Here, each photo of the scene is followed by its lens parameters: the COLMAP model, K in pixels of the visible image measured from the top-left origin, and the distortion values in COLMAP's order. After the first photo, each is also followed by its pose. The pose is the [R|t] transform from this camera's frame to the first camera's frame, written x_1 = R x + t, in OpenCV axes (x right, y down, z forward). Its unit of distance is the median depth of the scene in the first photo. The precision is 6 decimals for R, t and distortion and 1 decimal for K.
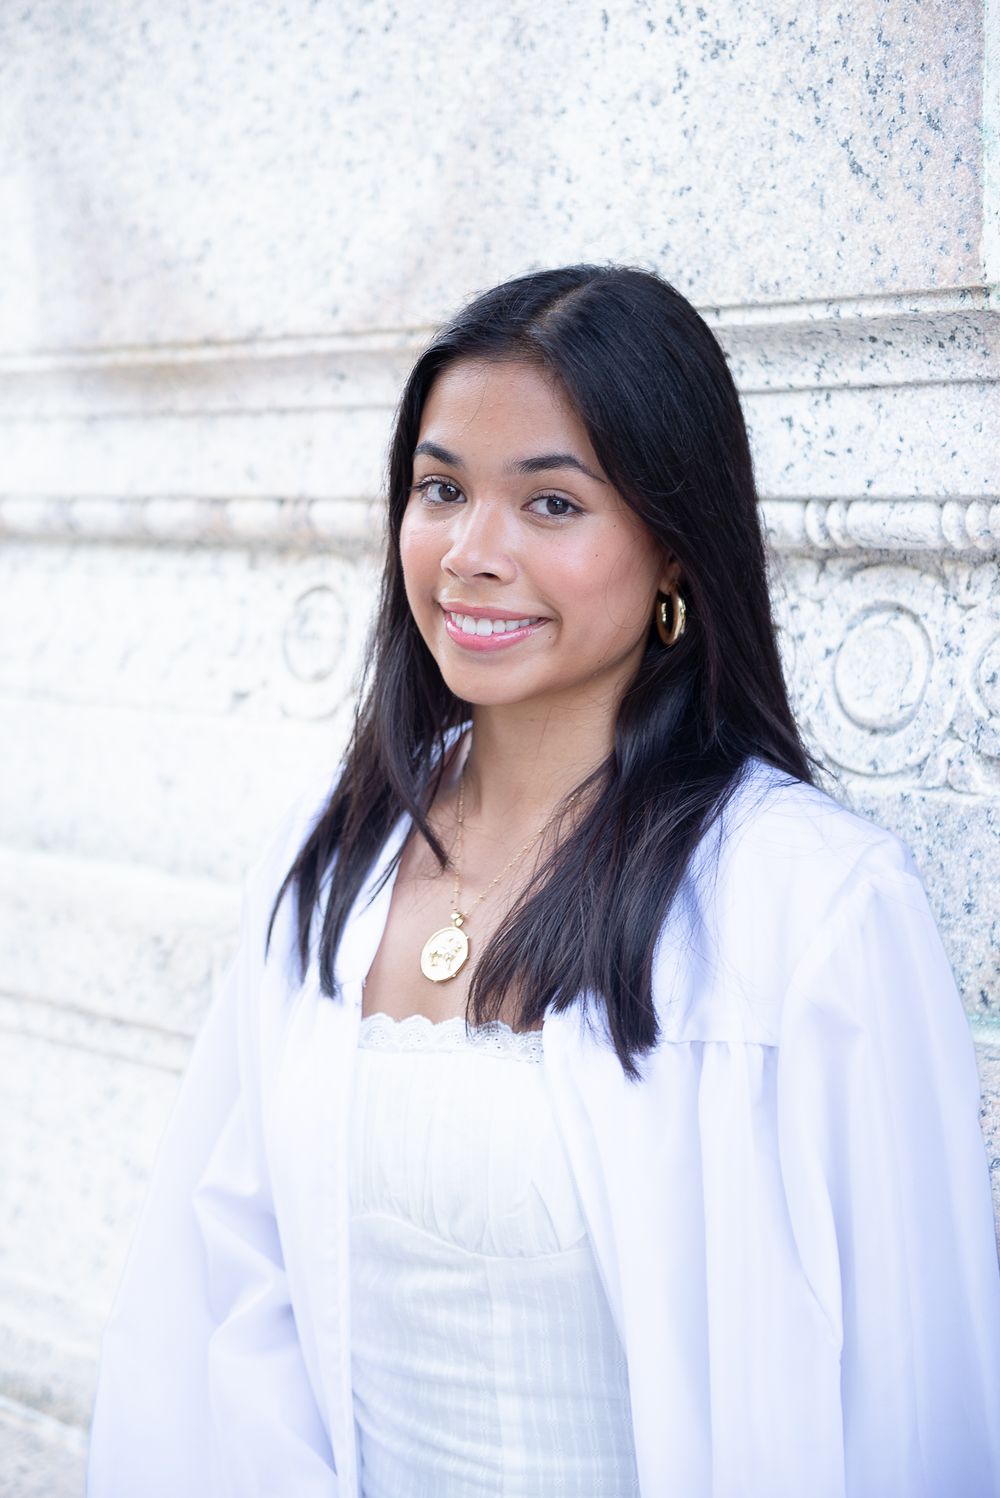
lens RADIAL K [[2600.9, 0, 500.0], [0, 2600.9, 749.0], [0, 0, 1]] dist [0.103588, -0.105233]
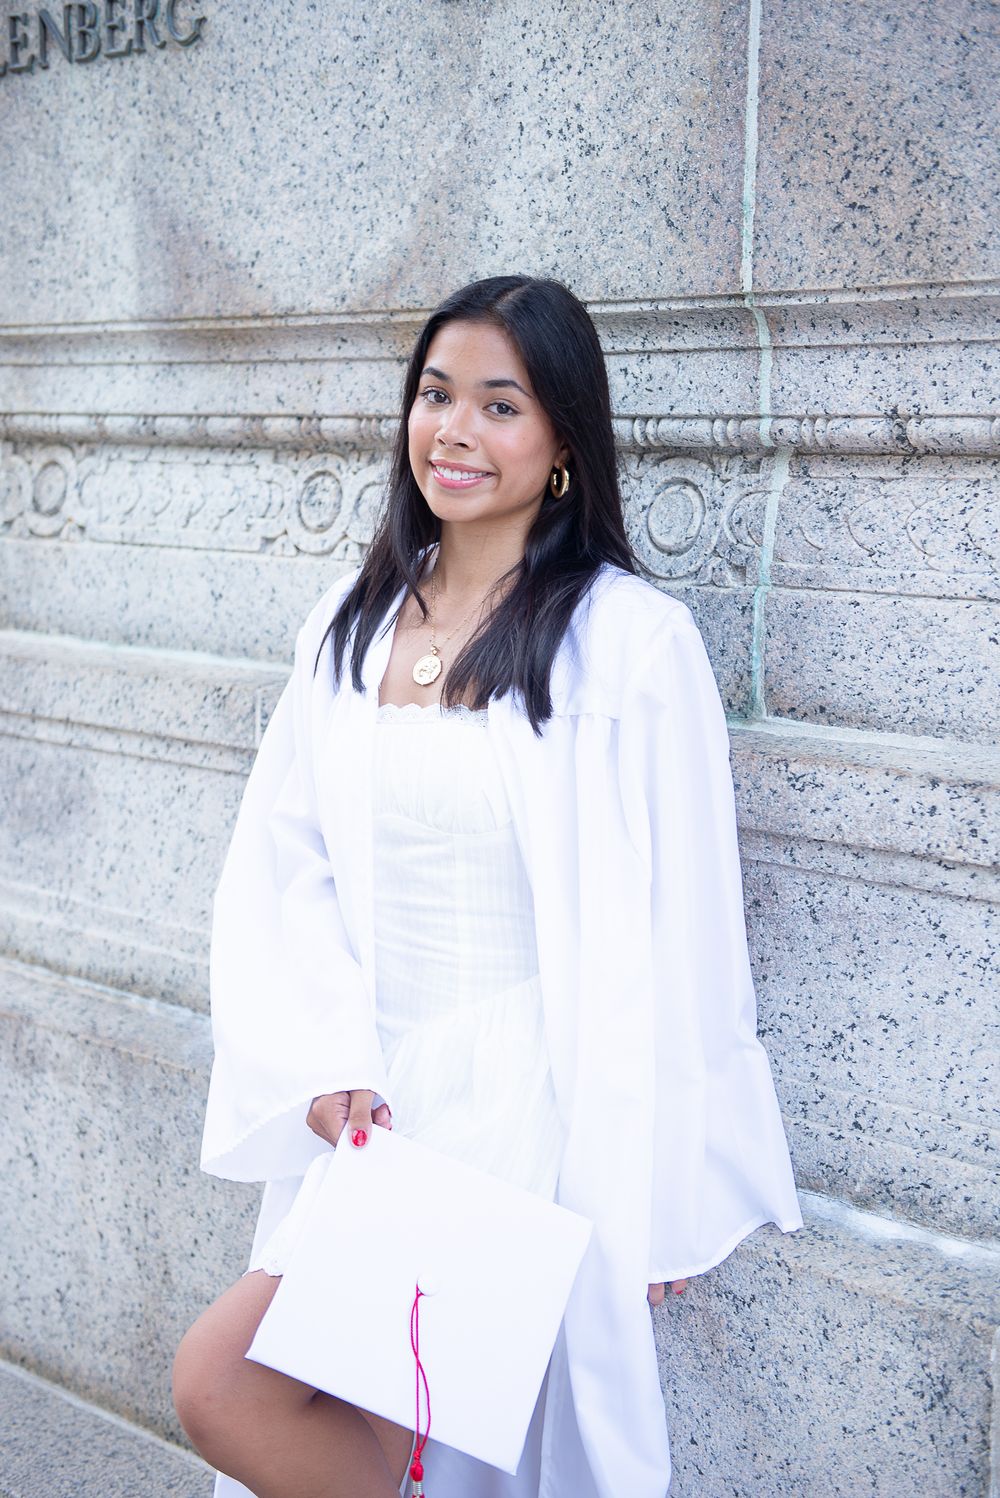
lens RADIAL K [[2023.5, 0, 500.0], [0, 2023.5, 749.0], [0, 0, 1]] dist [0.084923, 0.079601]
pose [[0.995441, 0.015853, 0.094048, -0.094096], [-0.019275, 0.999181, 0.035588, 0.077960], [-0.093407, -0.037238, 0.994931, -0.335595]]
